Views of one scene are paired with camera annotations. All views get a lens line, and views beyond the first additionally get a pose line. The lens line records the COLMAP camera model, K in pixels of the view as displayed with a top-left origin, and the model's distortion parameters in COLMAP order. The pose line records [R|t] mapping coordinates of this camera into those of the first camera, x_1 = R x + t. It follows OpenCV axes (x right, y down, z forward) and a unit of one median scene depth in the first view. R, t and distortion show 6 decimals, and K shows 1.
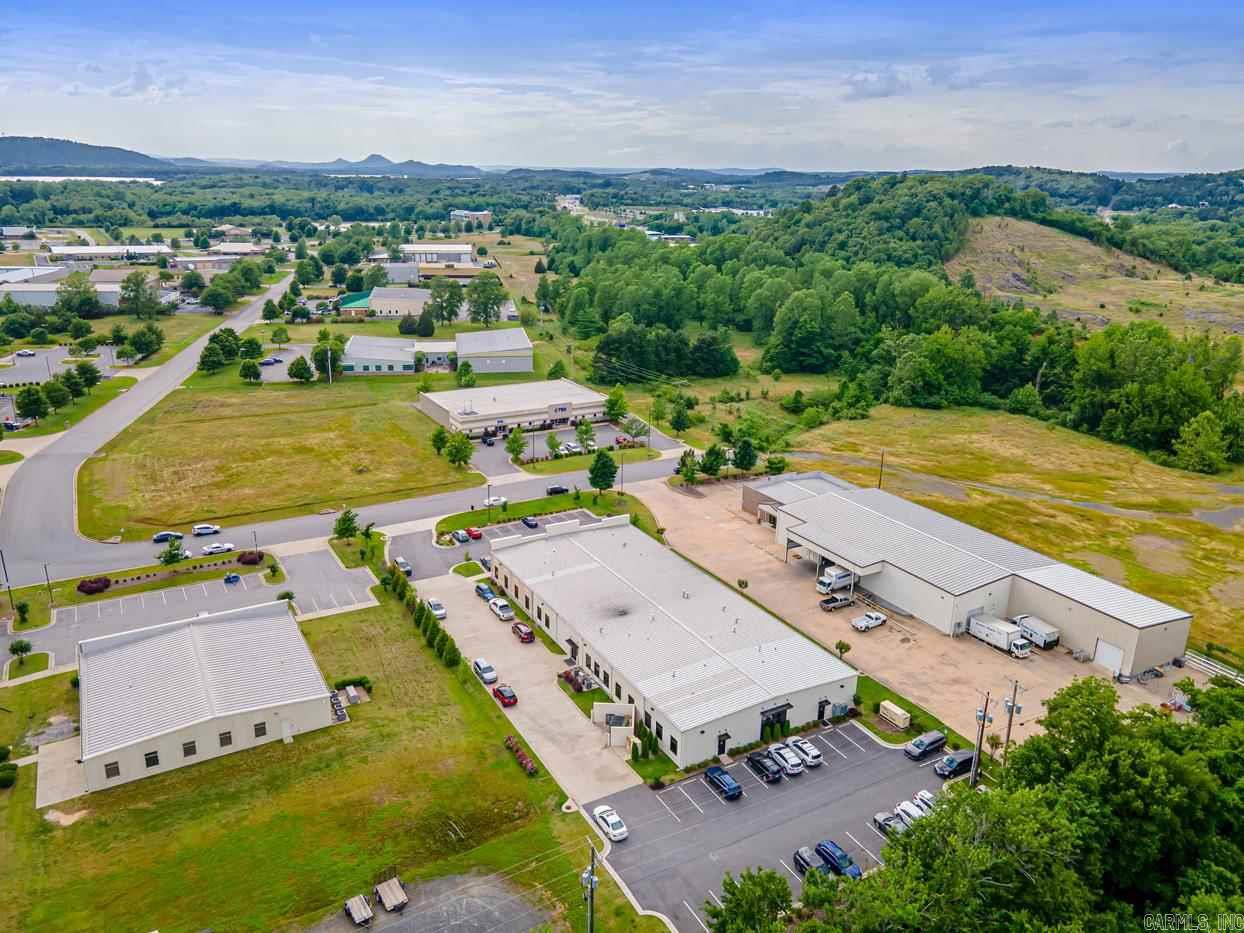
lens RADIAL K [[905.5, 0, 608.9], [0, 905.5, 464.1], [0, 0, 1]] dist [0.035727, 0.012822]
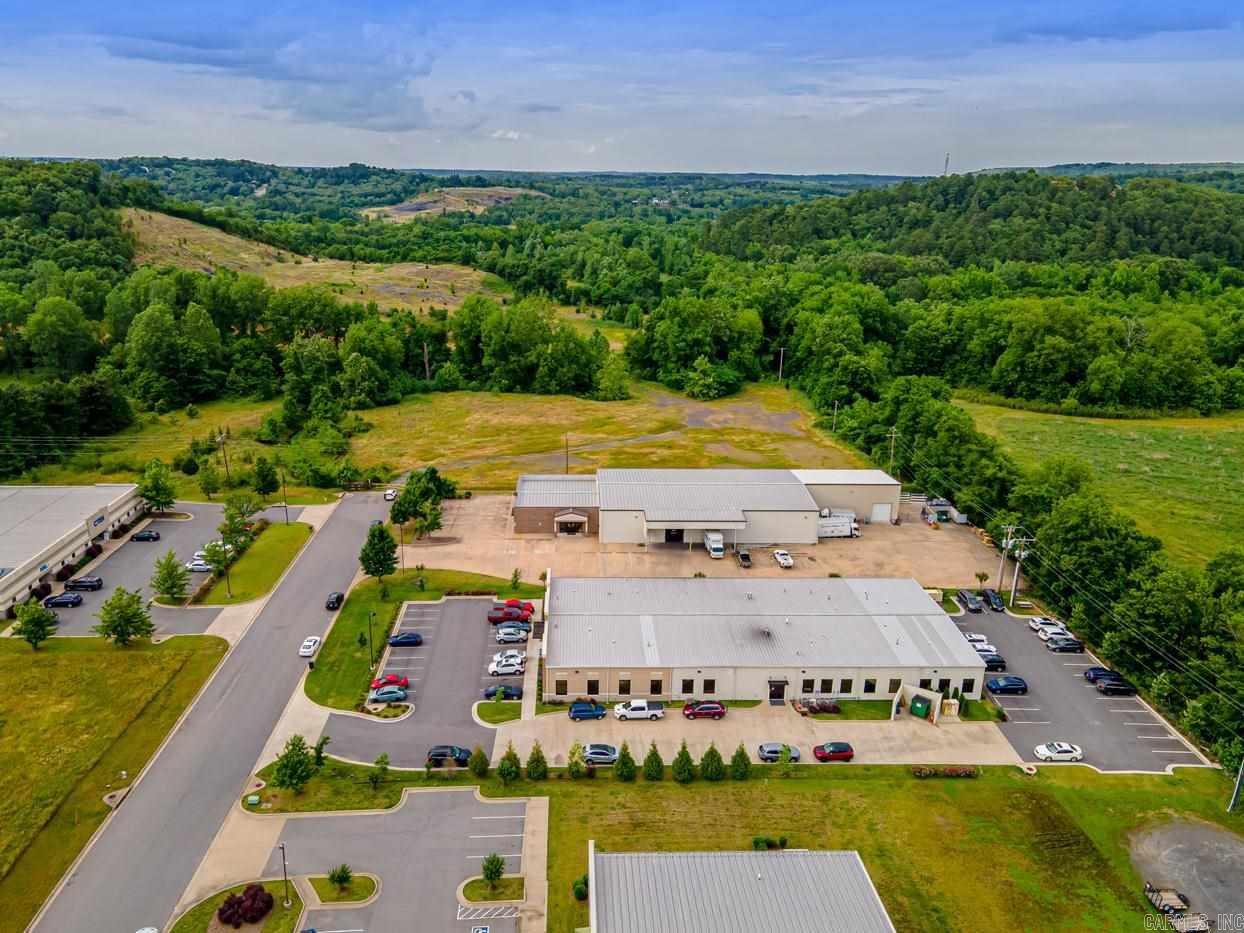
lens RADIAL K [[905.5, 0, 609.8], [0, 905.5, 470.2], [0, 0, 1]] dist [0.035727, 0.012822]
pose [[0.451788, -0.282318, 0.846277, -0.492227], [0.263995, 0.948430, 0.175462, -0.127117], [-0.852170, 0.144142, 0.503020, 0.373576]]
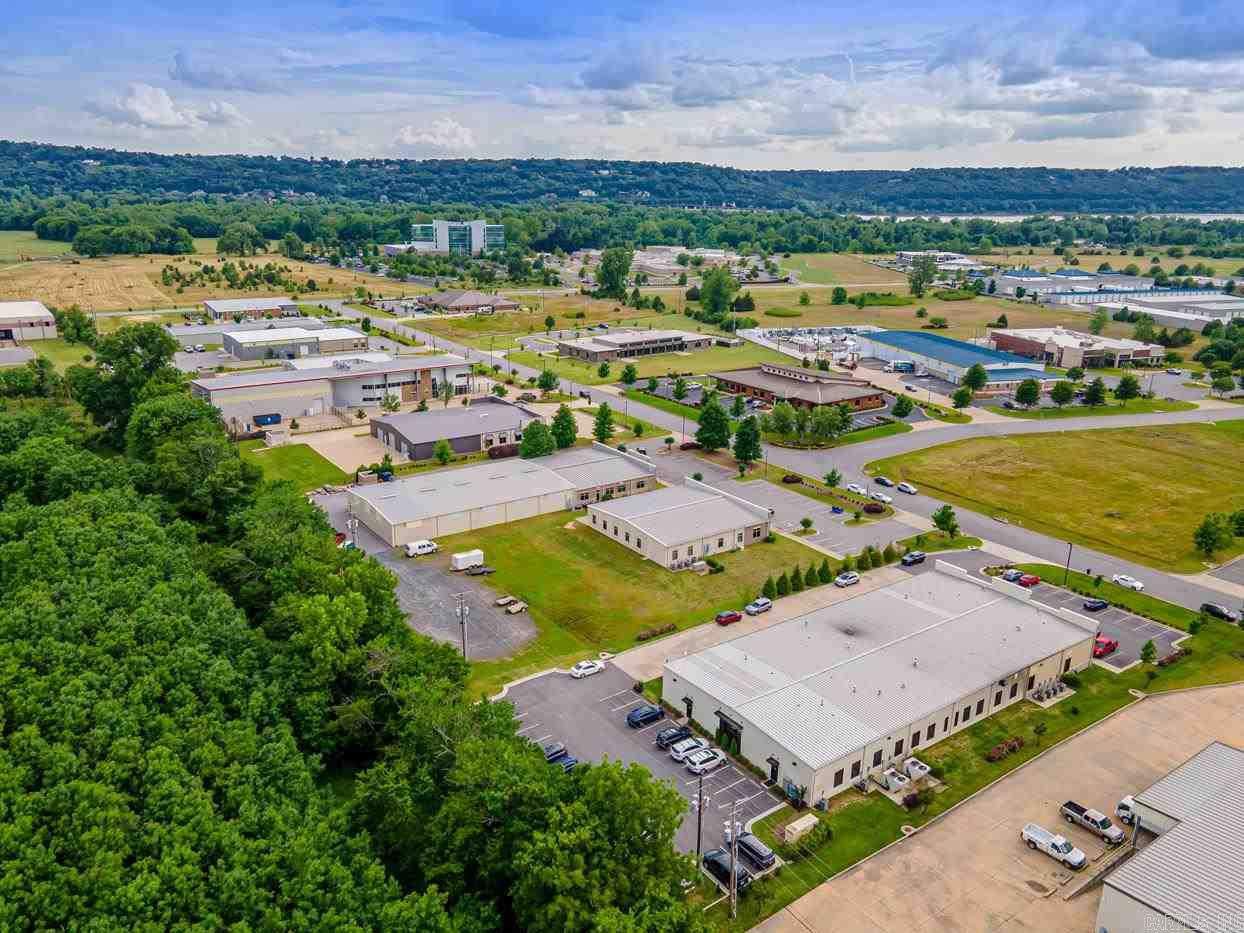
lens RADIAL K [[905.5, 0, 609.3], [0, 905.5, 467.9], [0, 0, 1]] dist [0.035727, 0.012822]
pose [[0.100233, 0.283157, -0.953821, 0.526473], [-0.318494, 0.917338, 0.238857, -0.091699], [0.942611, 0.279845, 0.182132, 0.309206]]
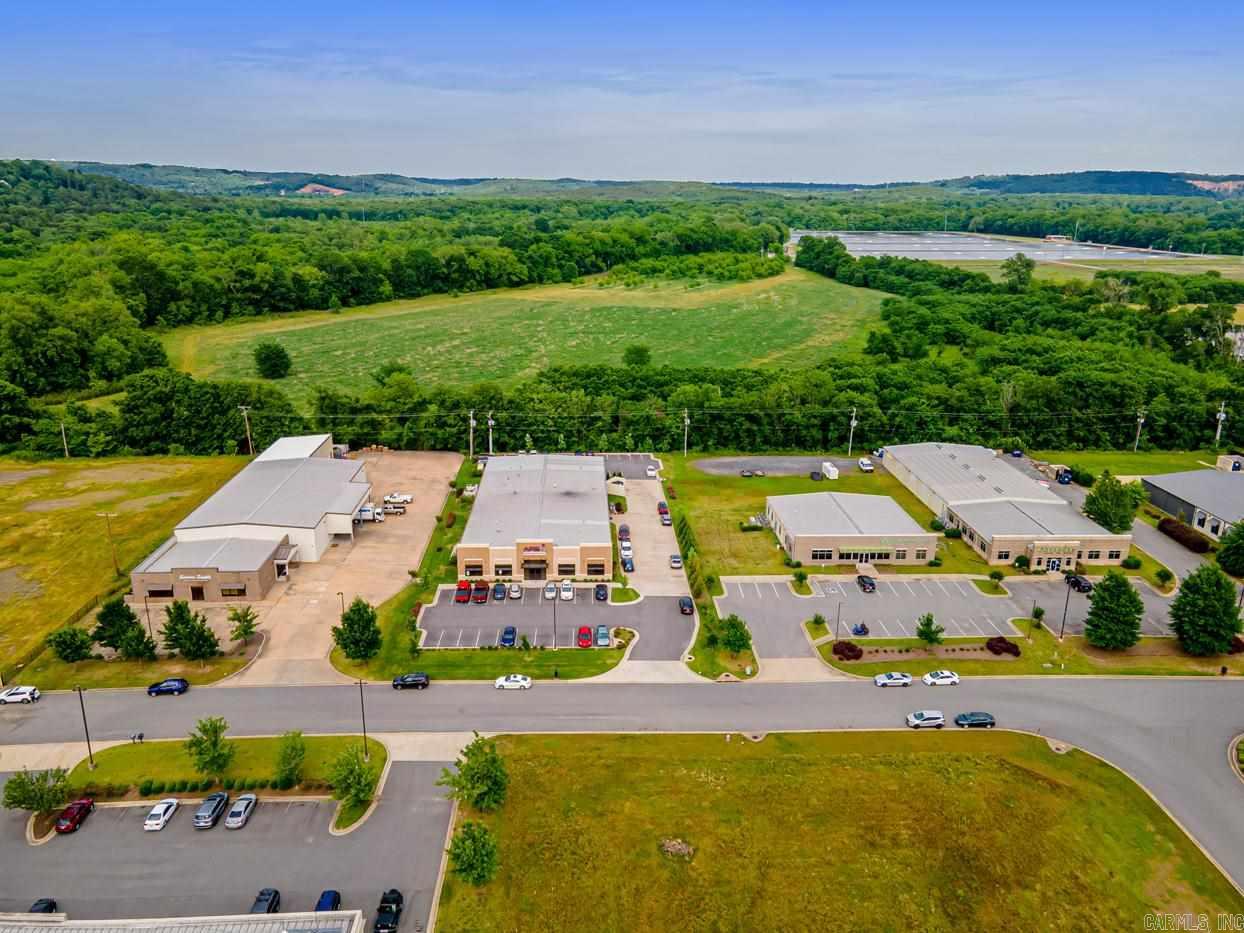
lens RADIAL K [[905.5, 0, 609.4], [0, 905.5, 470.2], [0, 0, 1]] dist [0.035727, 0.012822]
pose [[-0.888506, -0.158652, 0.430565, -0.388251], [0.121687, 0.823264, 0.554462, -0.387840], [-0.442435, 0.545037, -0.712169, 1.170443]]
